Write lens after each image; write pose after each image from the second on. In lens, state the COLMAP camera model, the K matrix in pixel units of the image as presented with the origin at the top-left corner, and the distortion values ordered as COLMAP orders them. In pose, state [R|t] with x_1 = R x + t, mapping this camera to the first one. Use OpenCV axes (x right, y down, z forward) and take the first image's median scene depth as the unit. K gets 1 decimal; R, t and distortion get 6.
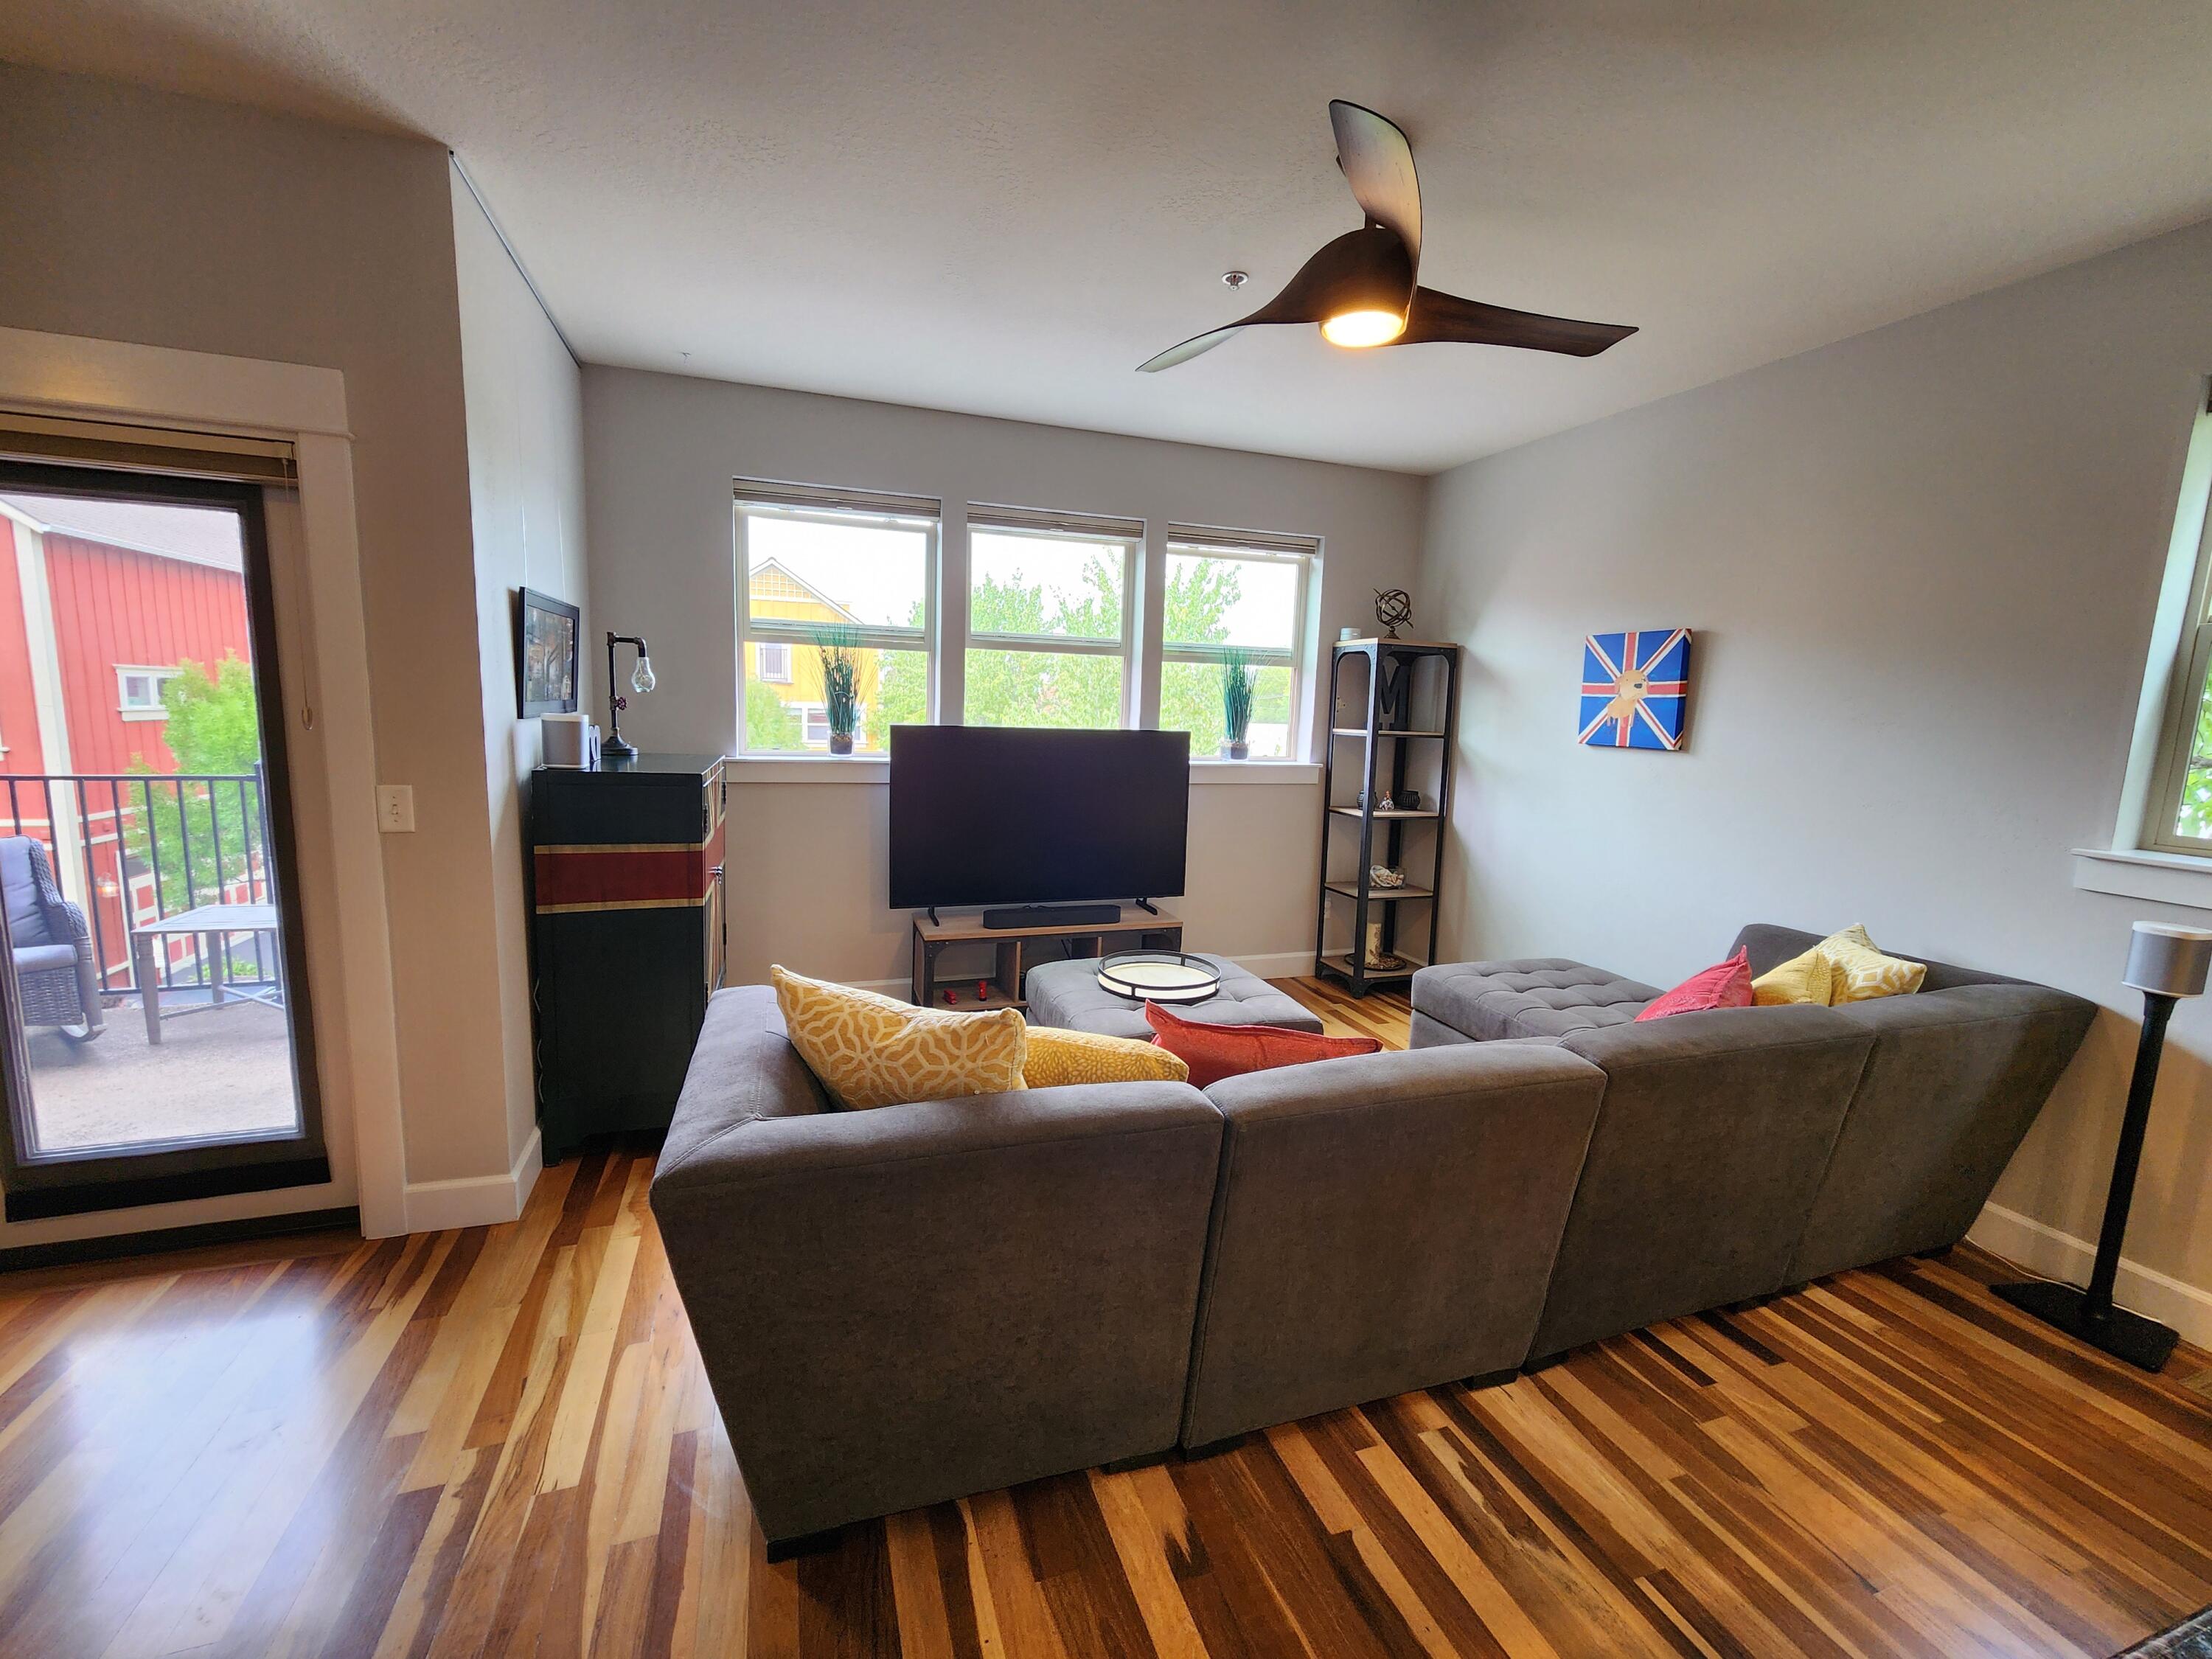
lens RADIAL K [[910.5, 0, 1104.3], [0, 910.5, 830.2], [0, 0, 1]] dist [-0.002206, 0.001327]
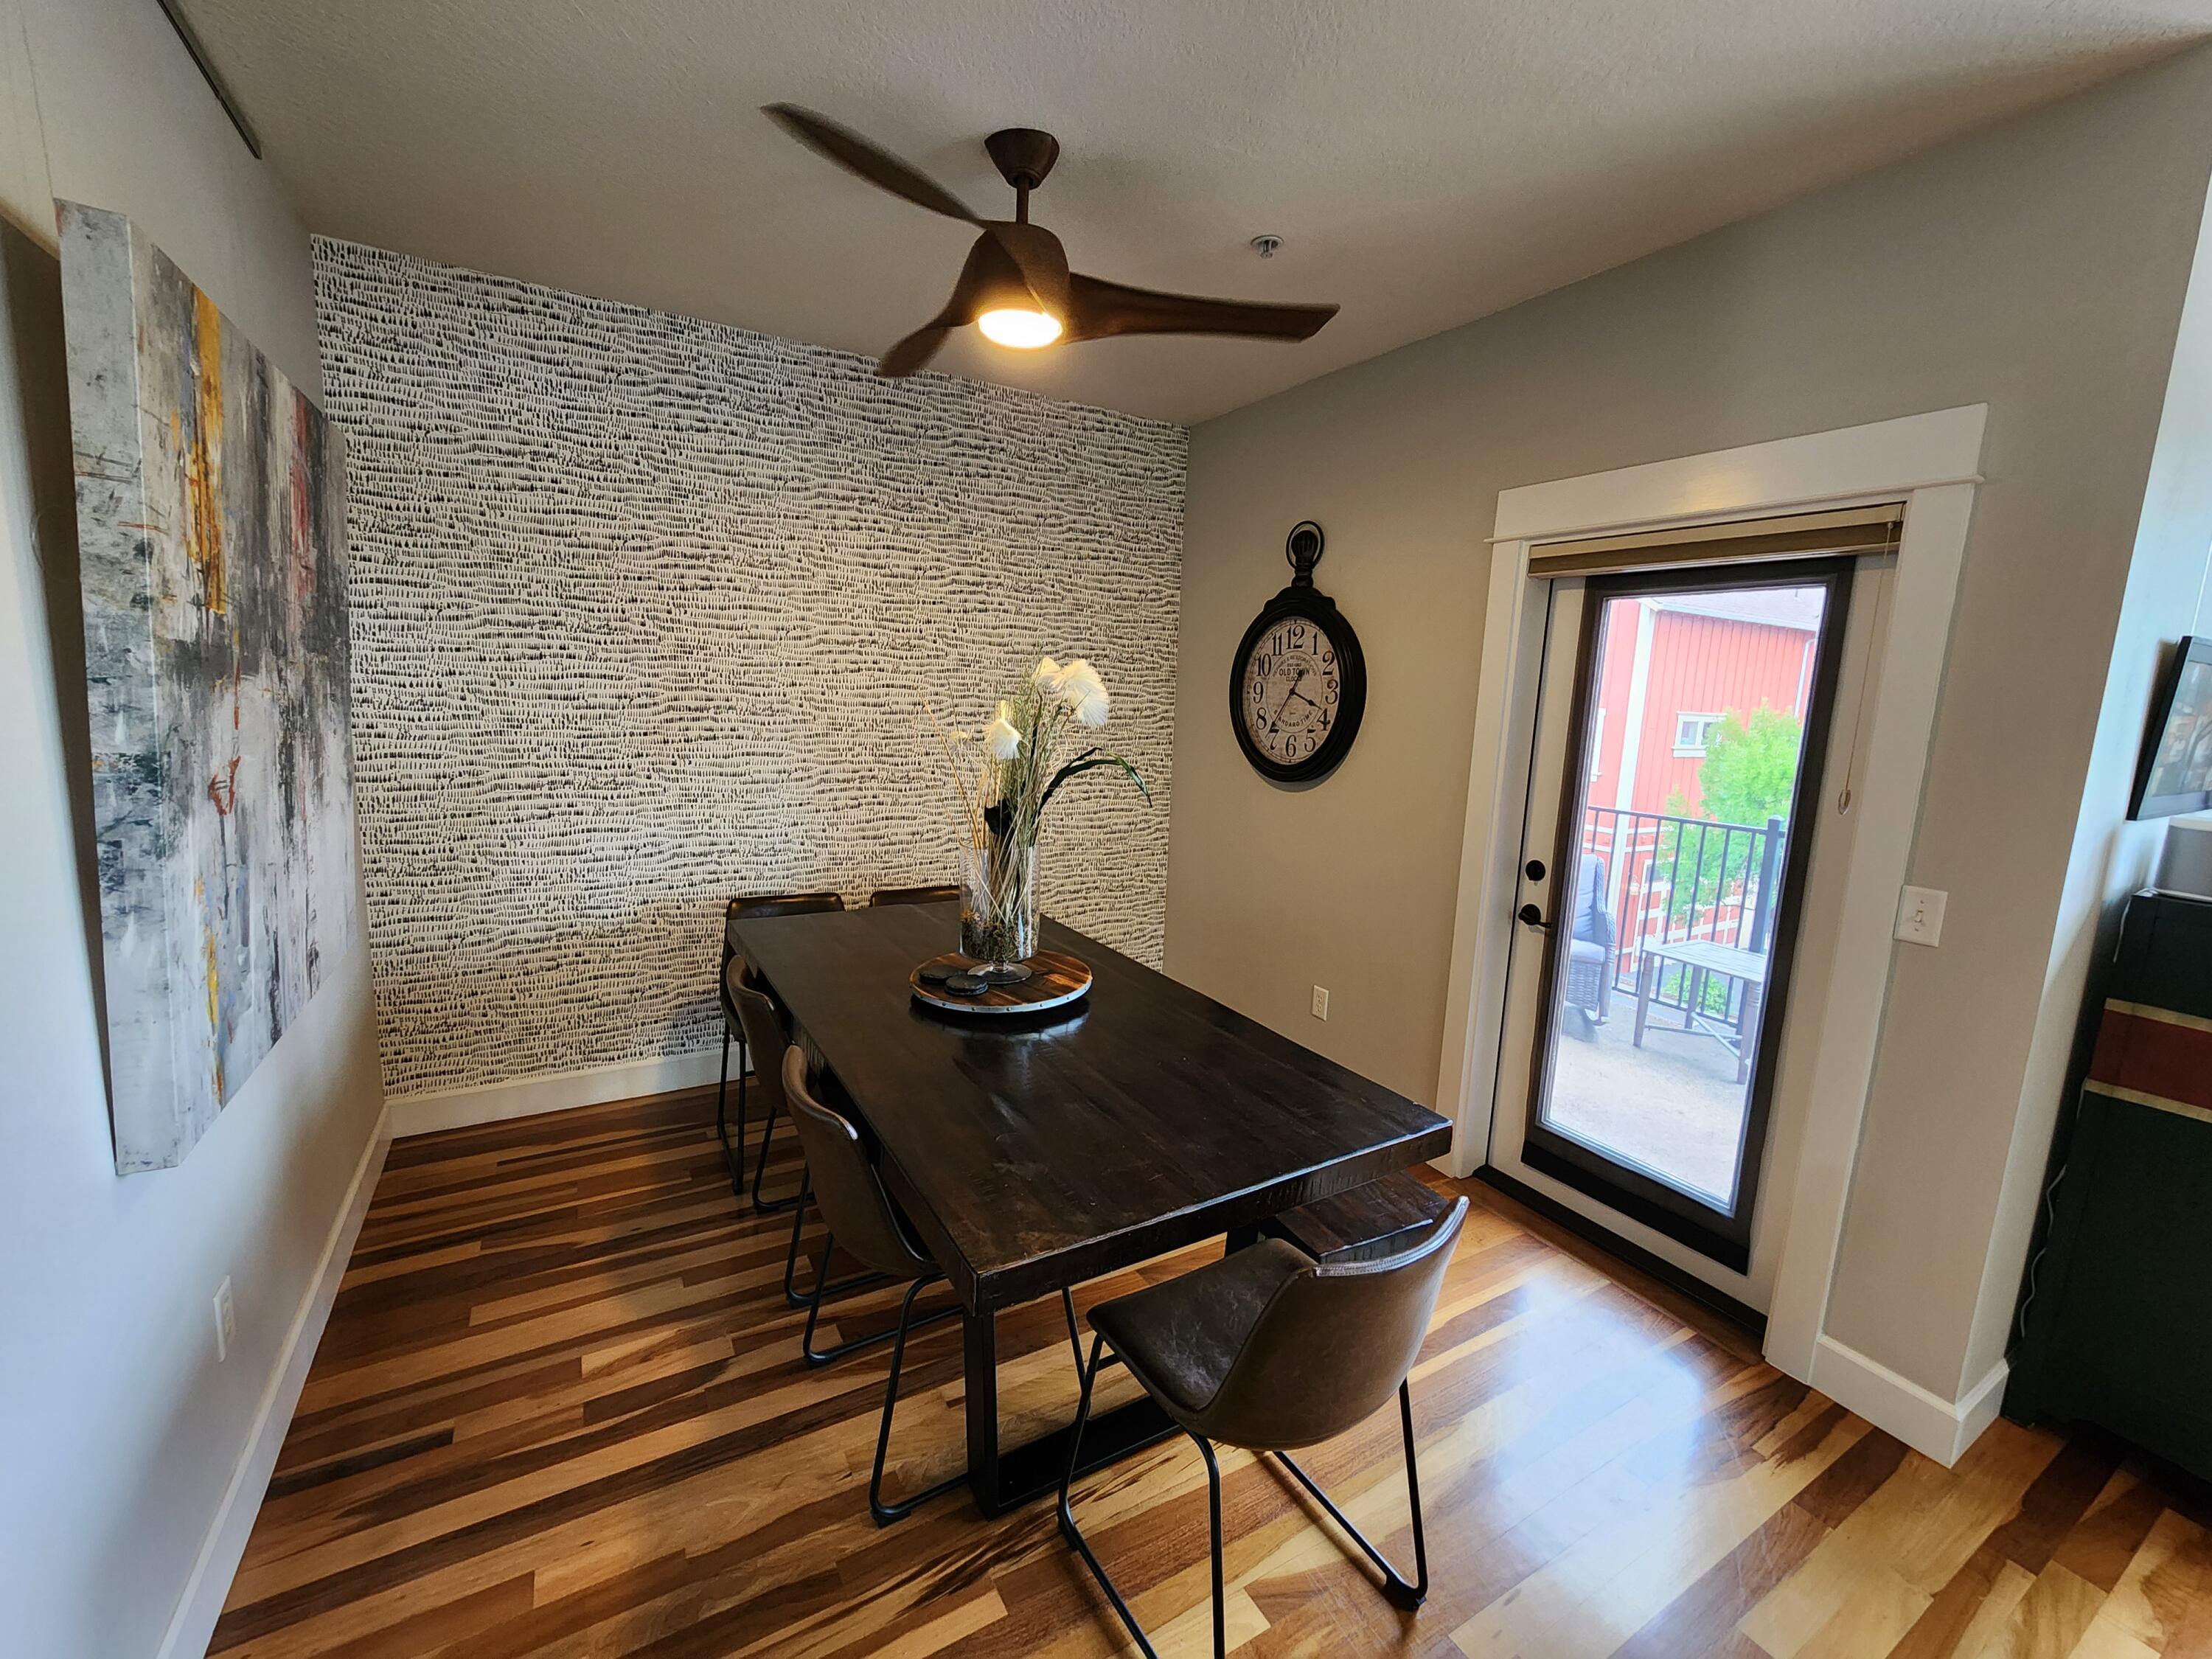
lens RADIAL K [[910.5, 0, 1104.4], [0, 910.5, 823.4], [0, 0, 1]] dist [-0.002206, 0.001327]
pose [[0.191966, 0.121114, -0.973900, -0.078943], [-0.172684, 0.981042, 0.087964, -0.034575], [0.966090, 0.151290, 0.209241, 0.057475]]
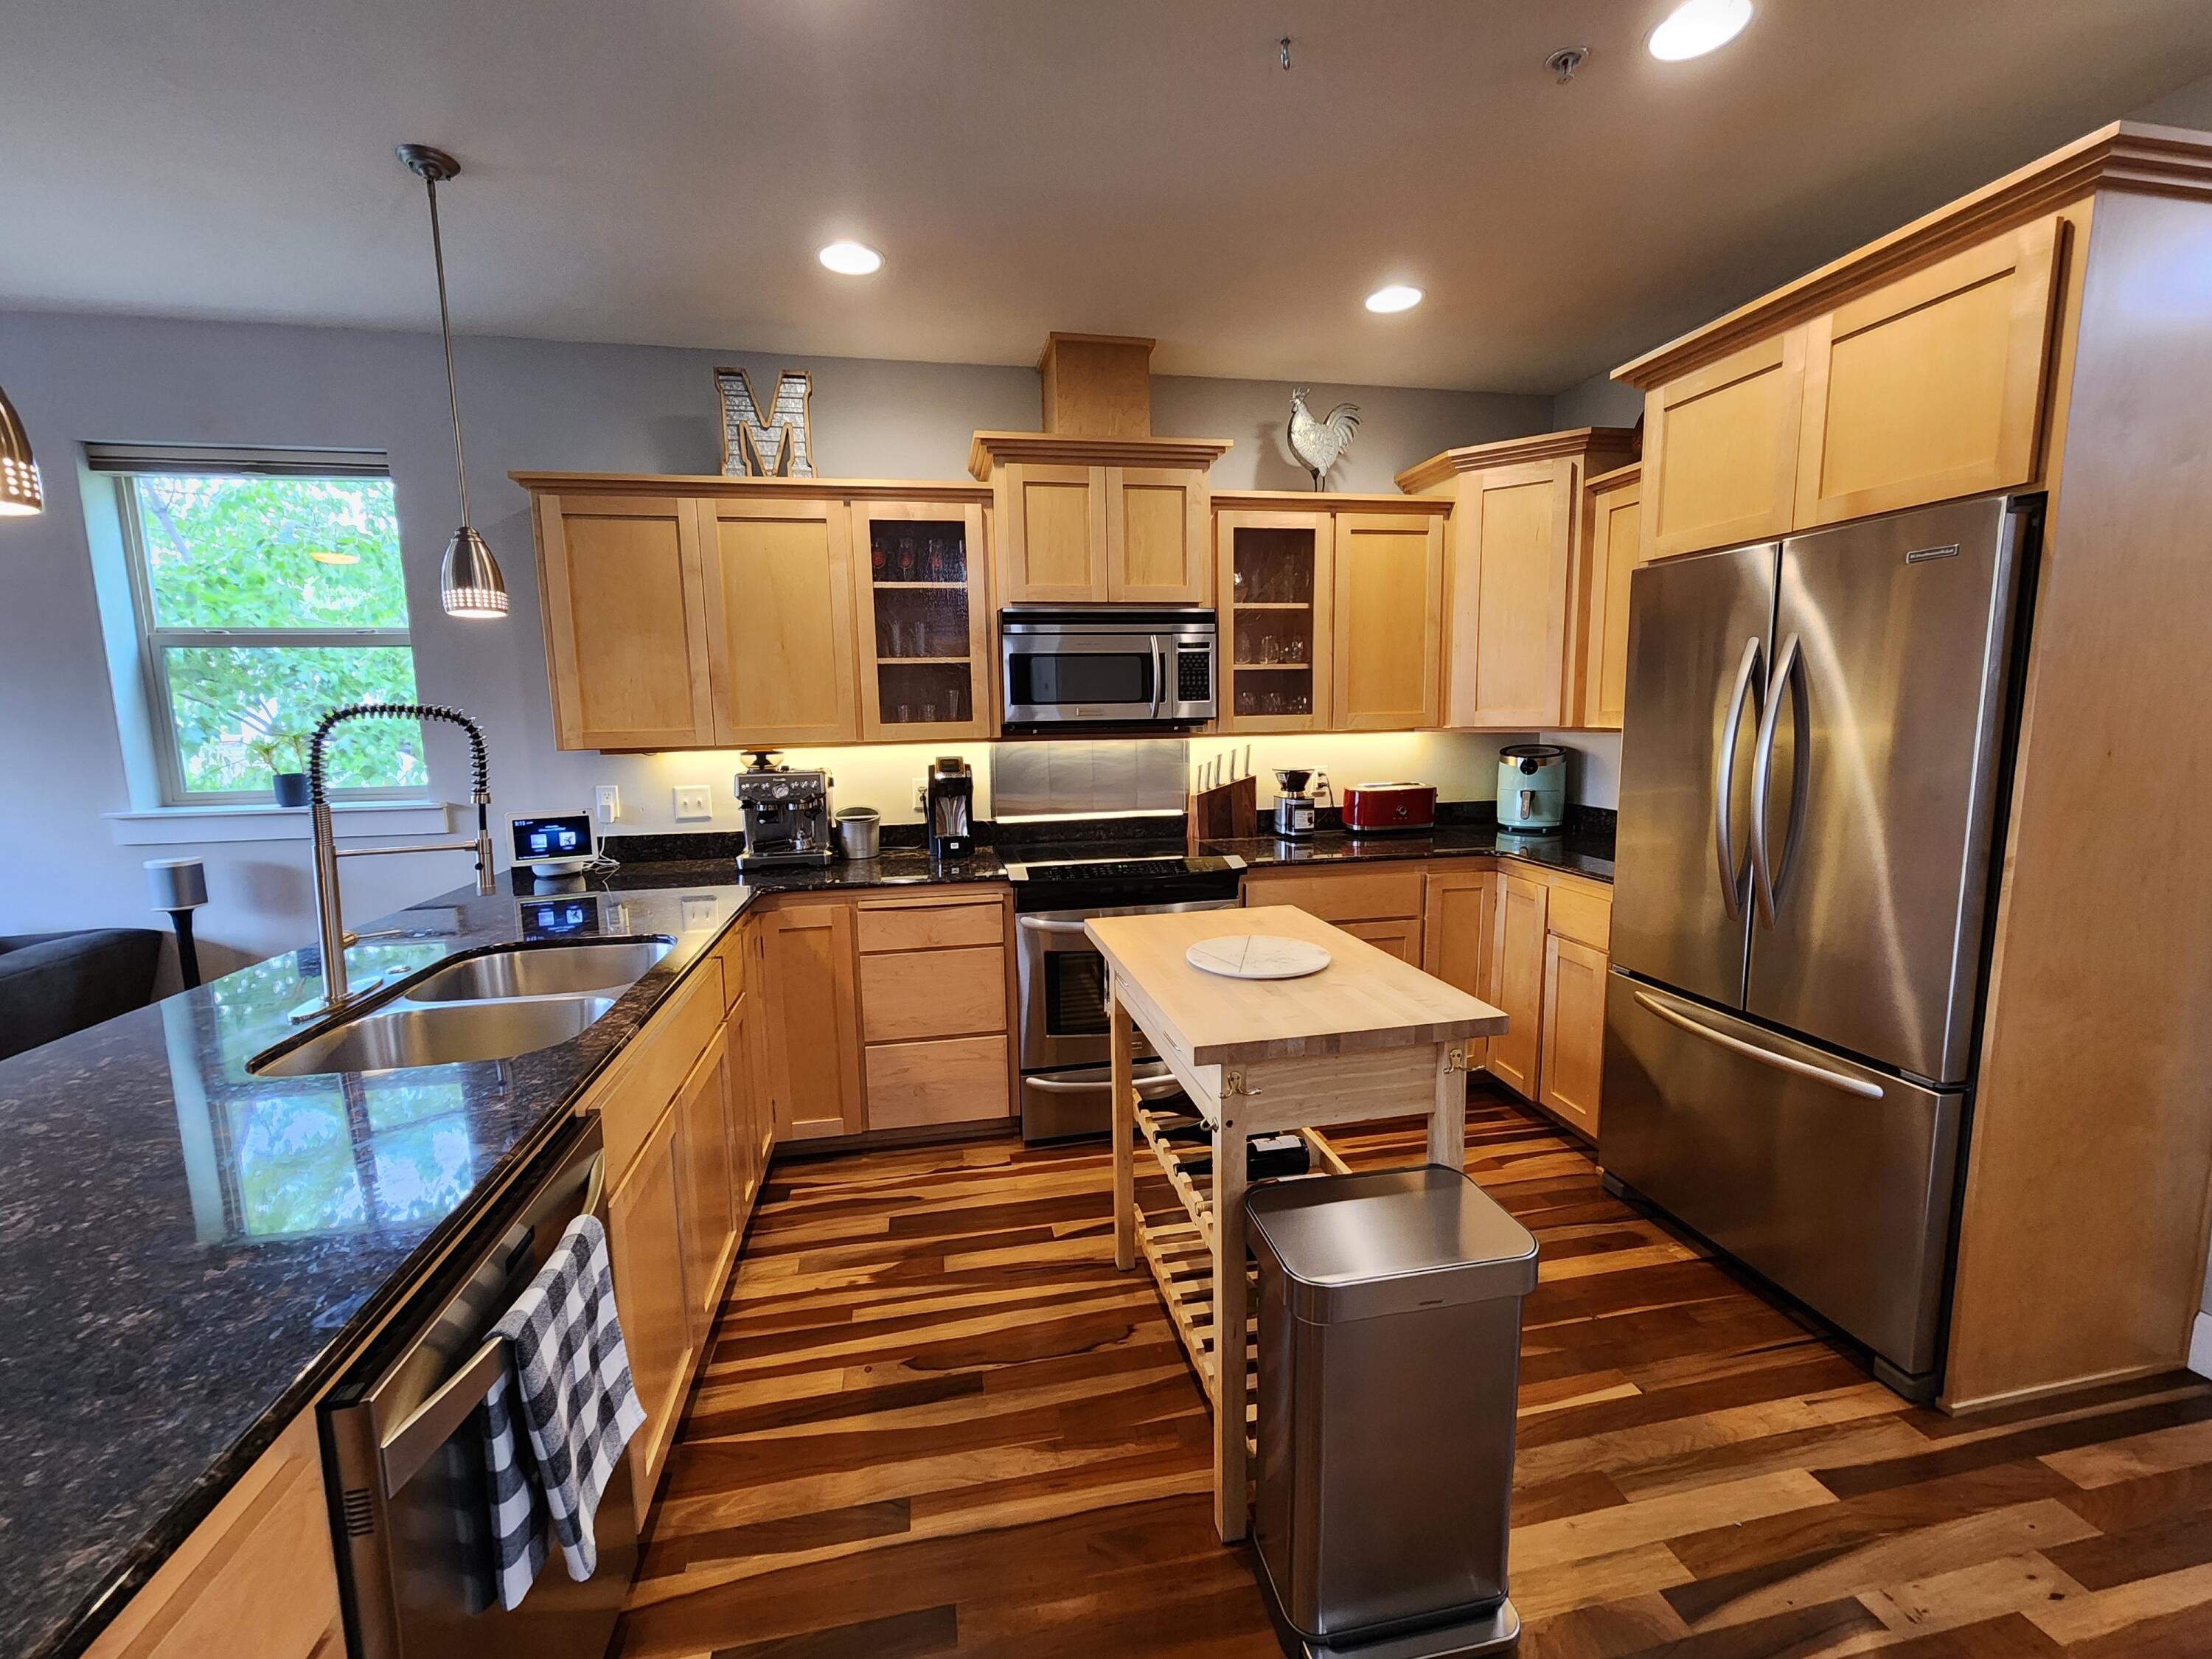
lens RADIAL K [[910.5, 0, 1104.8], [0, 910.5, 828.7], [0, 0, 1]] dist [-0.002206, 0.001327]
pose [[0.139669, -0.169248, 0.975627, 0.040869], [0.163285, 0.975732, 0.145891, 0.057561], [-0.976642, 0.138929, 0.163915, -0.363855]]
